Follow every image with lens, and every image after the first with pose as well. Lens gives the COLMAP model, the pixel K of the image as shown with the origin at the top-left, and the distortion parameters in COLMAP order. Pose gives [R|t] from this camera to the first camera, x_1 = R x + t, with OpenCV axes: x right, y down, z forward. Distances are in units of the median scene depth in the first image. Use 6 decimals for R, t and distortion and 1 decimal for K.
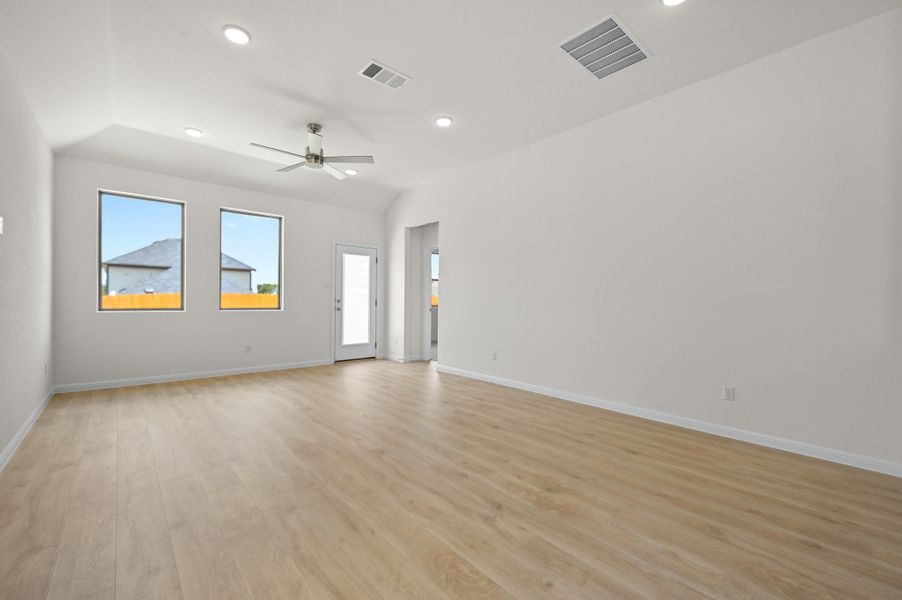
lens RADIAL K [[370.8, 0, 440.7], [0, 370.8, 299.5], [0, 0, 1]] dist [0.000387, 0.000167]
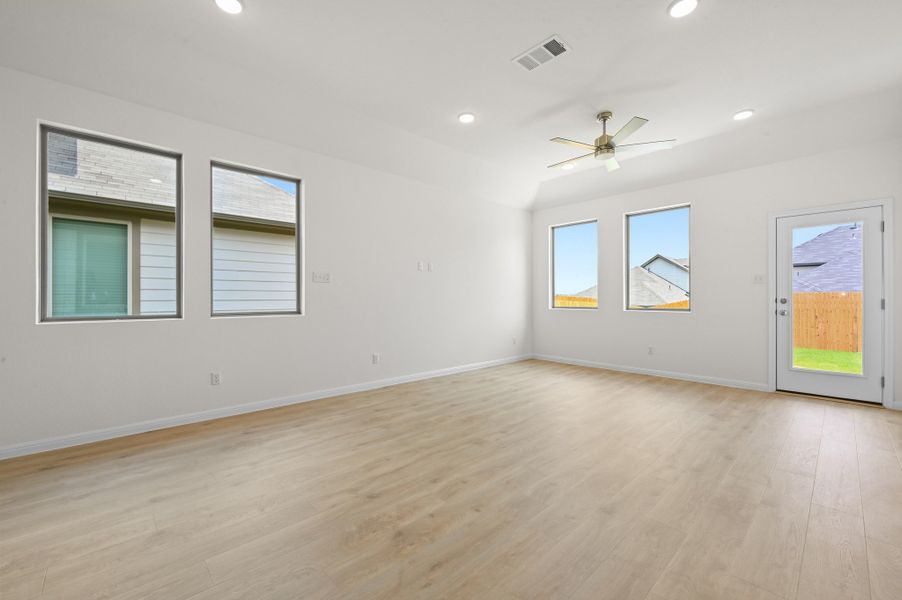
lens RADIAL K [[366.3, 0, 442.0], [0, 366.3, 299.5], [0, 0, 1]] dist [-0.003307, -0.000170]
pose [[0.030406, -0.006607, -0.999516, 0.630295], [0.001716, 0.999977, -0.006557, 0.007380], [0.999536, -0.001515, 0.030417, 0.618640]]
